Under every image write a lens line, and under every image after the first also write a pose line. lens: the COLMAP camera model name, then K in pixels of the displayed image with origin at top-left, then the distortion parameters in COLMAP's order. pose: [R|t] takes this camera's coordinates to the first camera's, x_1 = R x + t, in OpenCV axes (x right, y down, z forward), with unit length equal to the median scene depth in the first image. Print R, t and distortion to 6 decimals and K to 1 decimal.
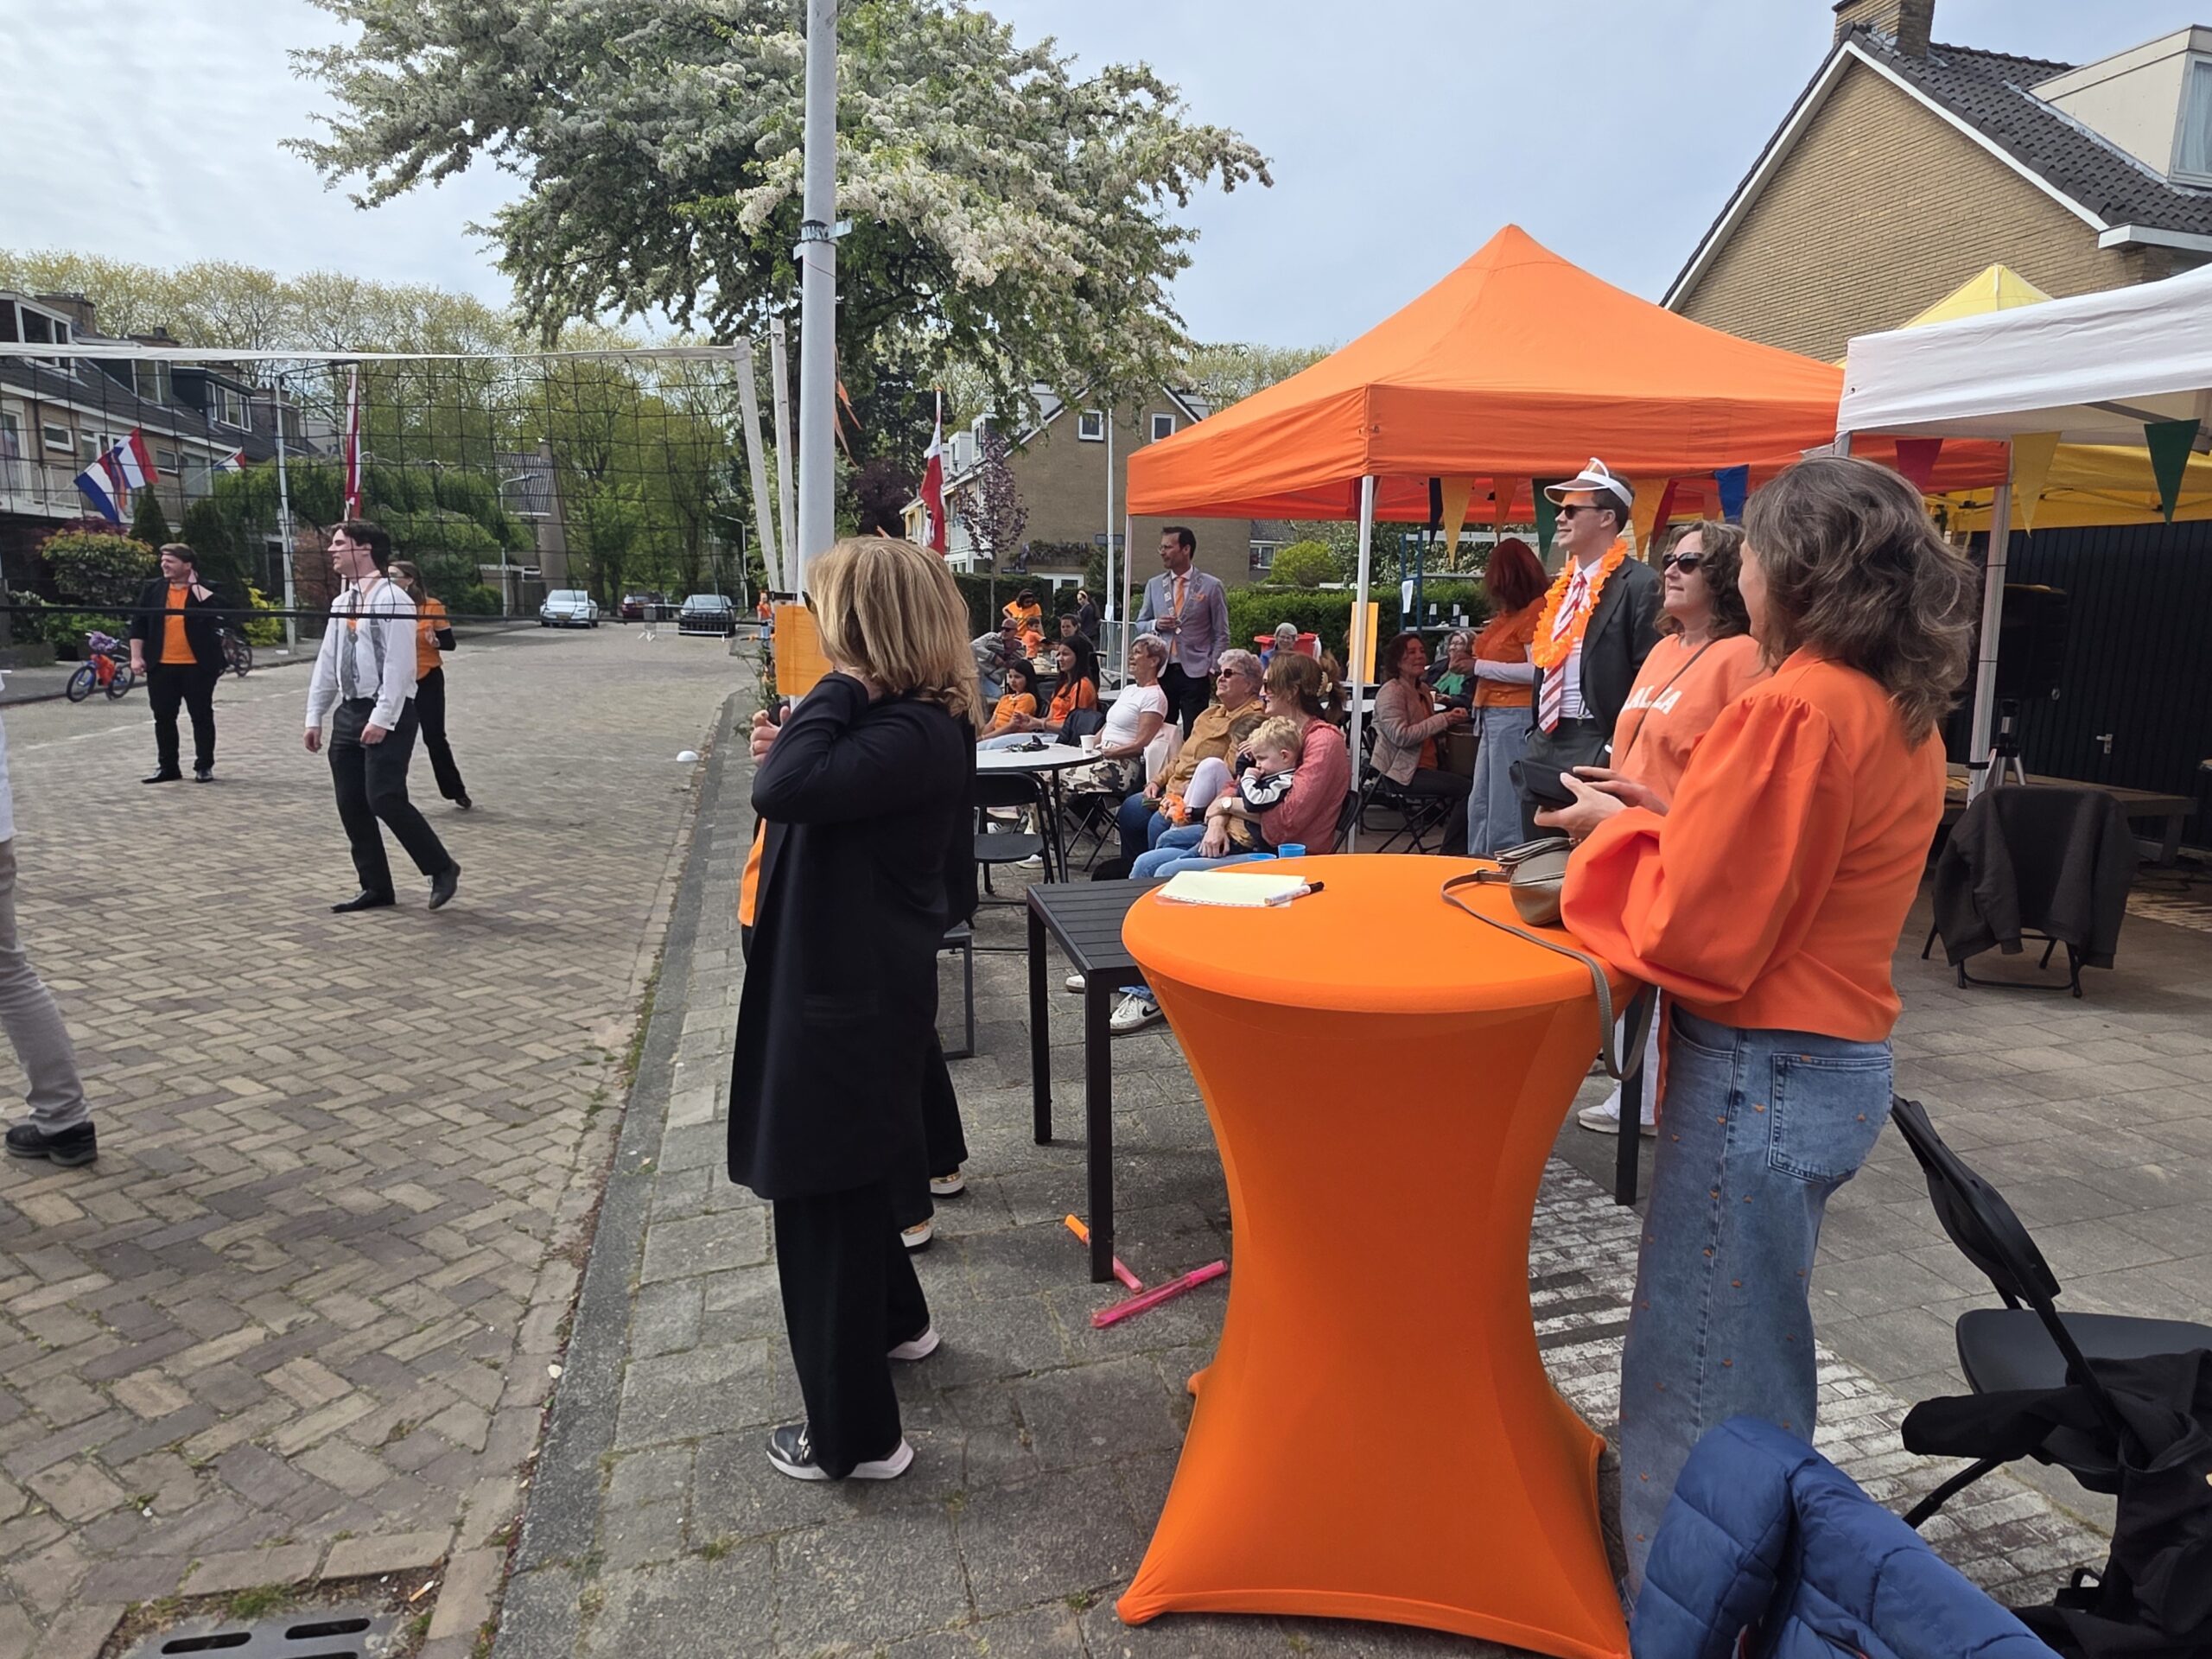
lens RADIAL K [[1388.9, 0, 1106.0], [0, 1388.9, 829.5], [0, 0, 1]] dist [-0.004703, 0.000402]
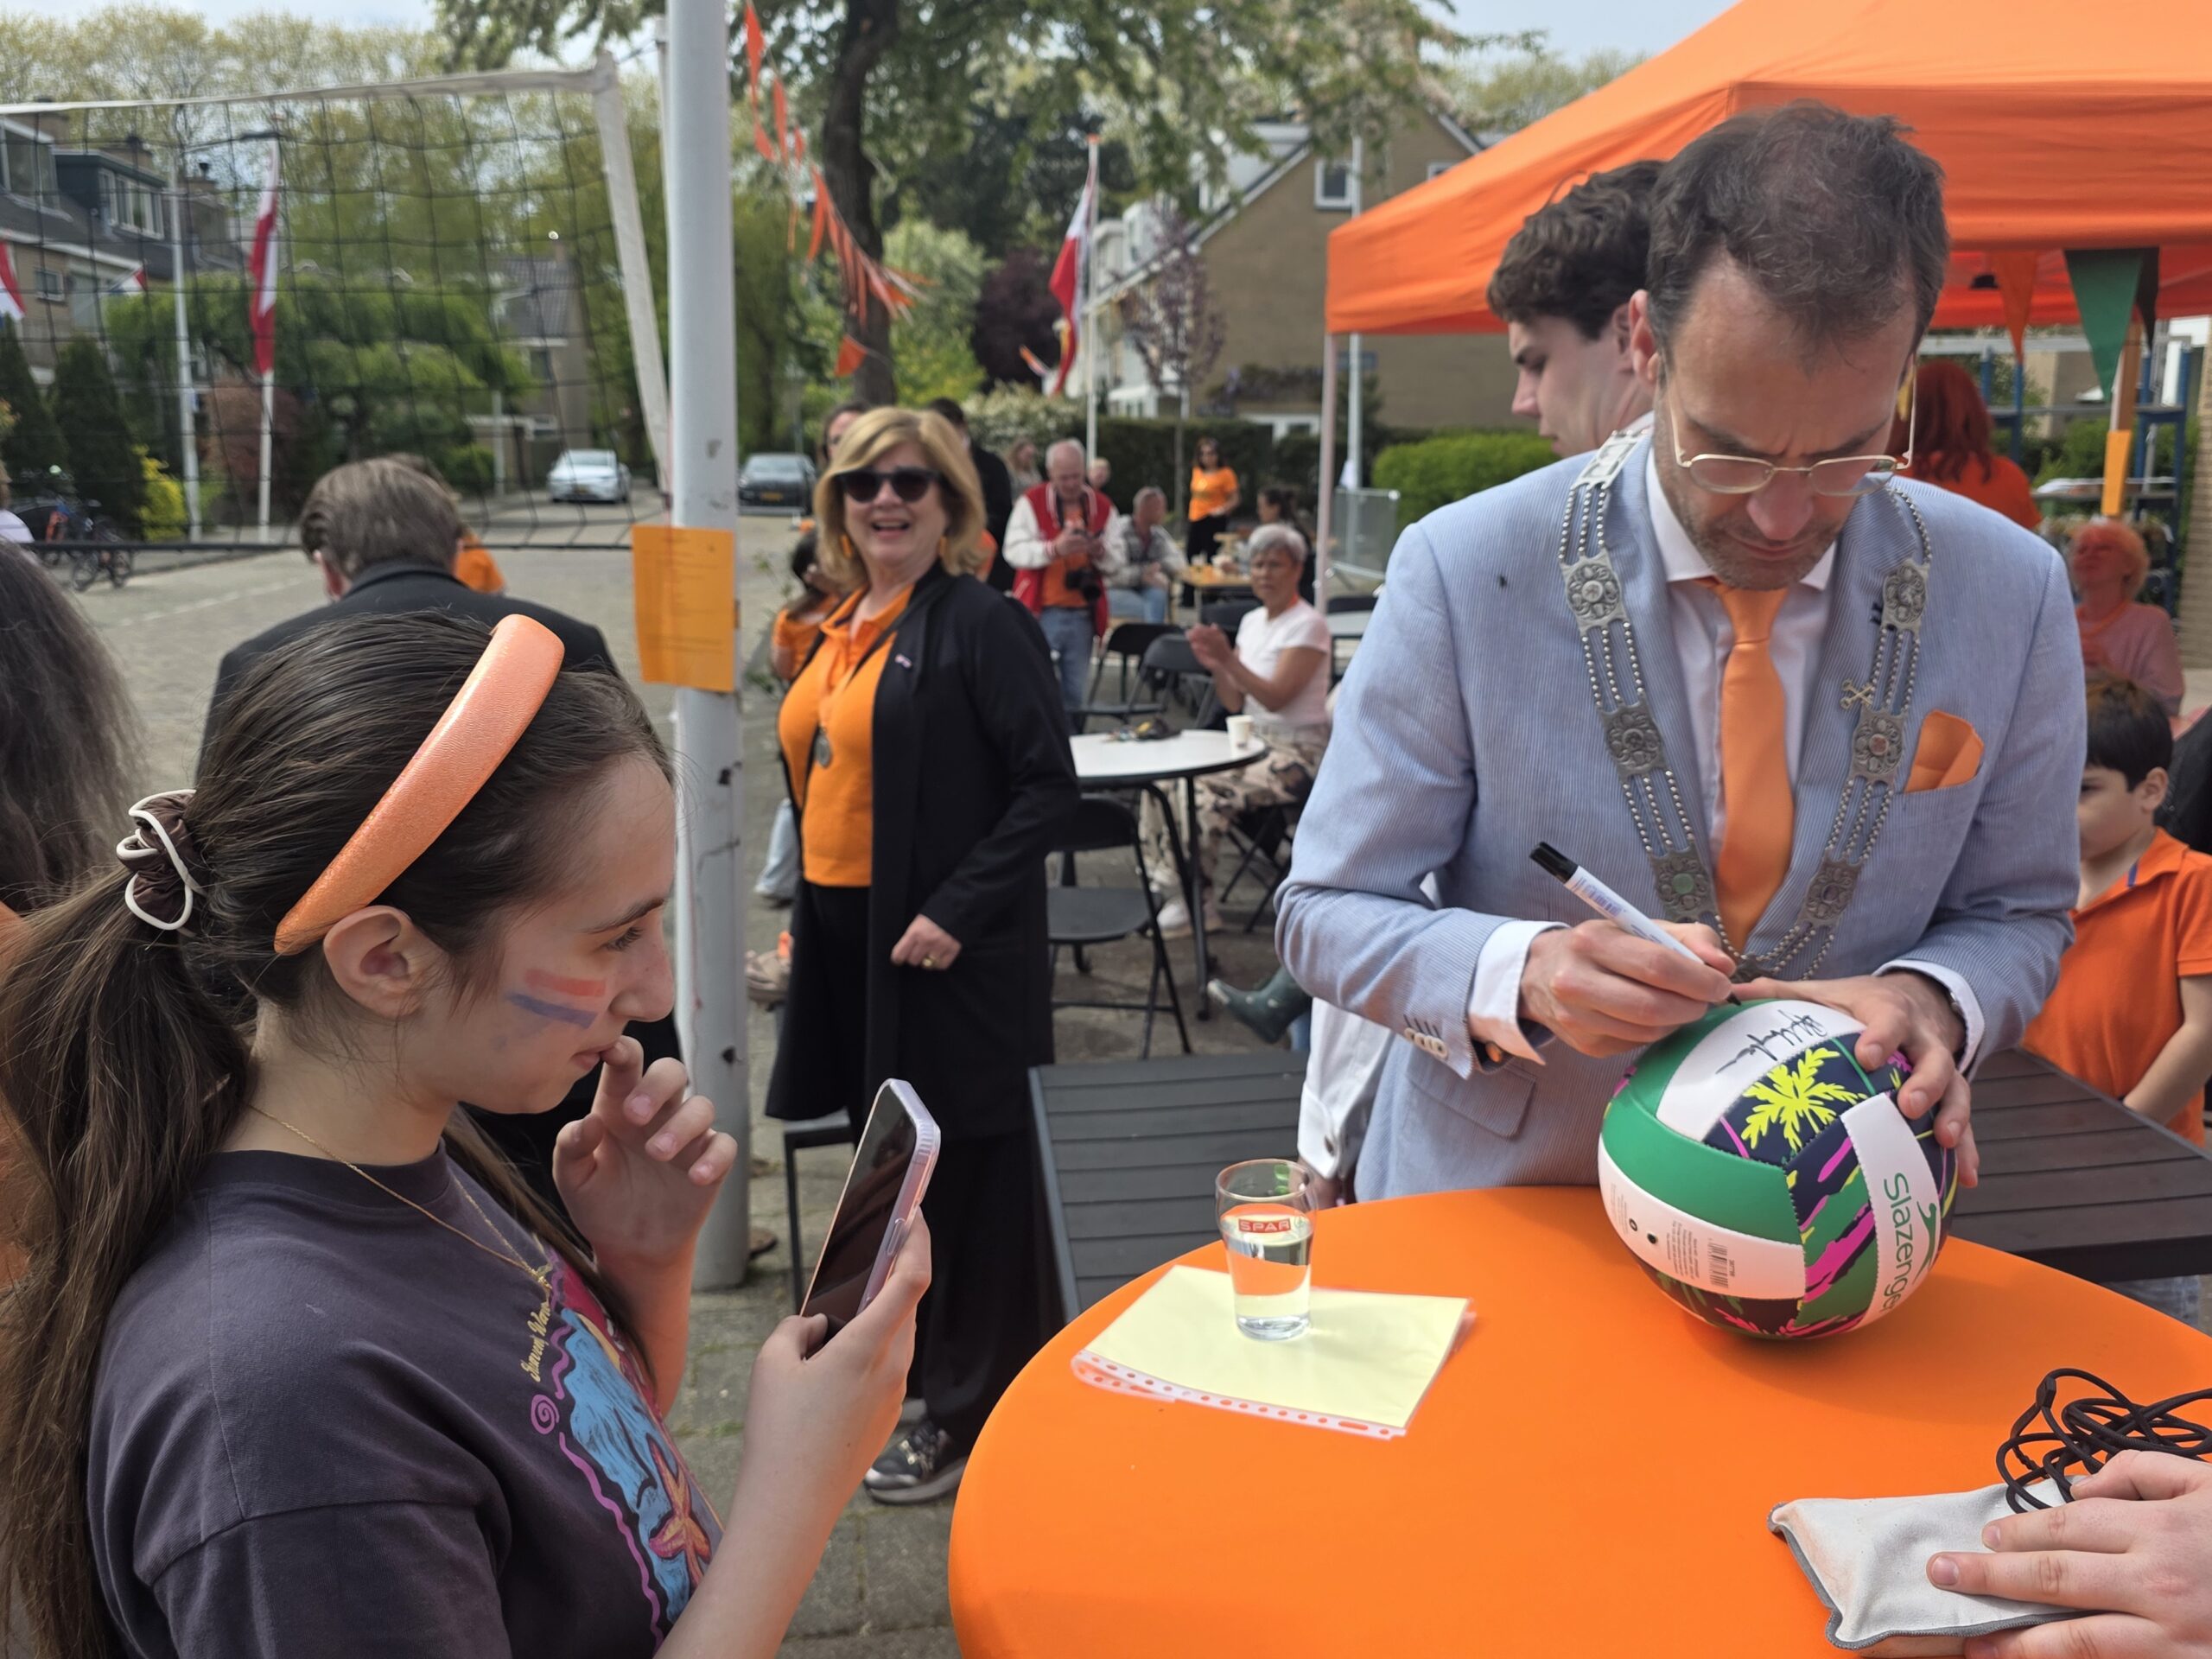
lens RADIAL K [[1865.7, 0, 1104.2], [0, 1865.7, 792.7], [0, 0, 1]] dist [0.012373, -0.005625]
pose [[0.987635, 0.011052, -0.156382, 0.024178], [-0.006747, 0.999584, 0.028035, -0.030115], [0.156627, -0.026633, 0.987299, 0.109787]]
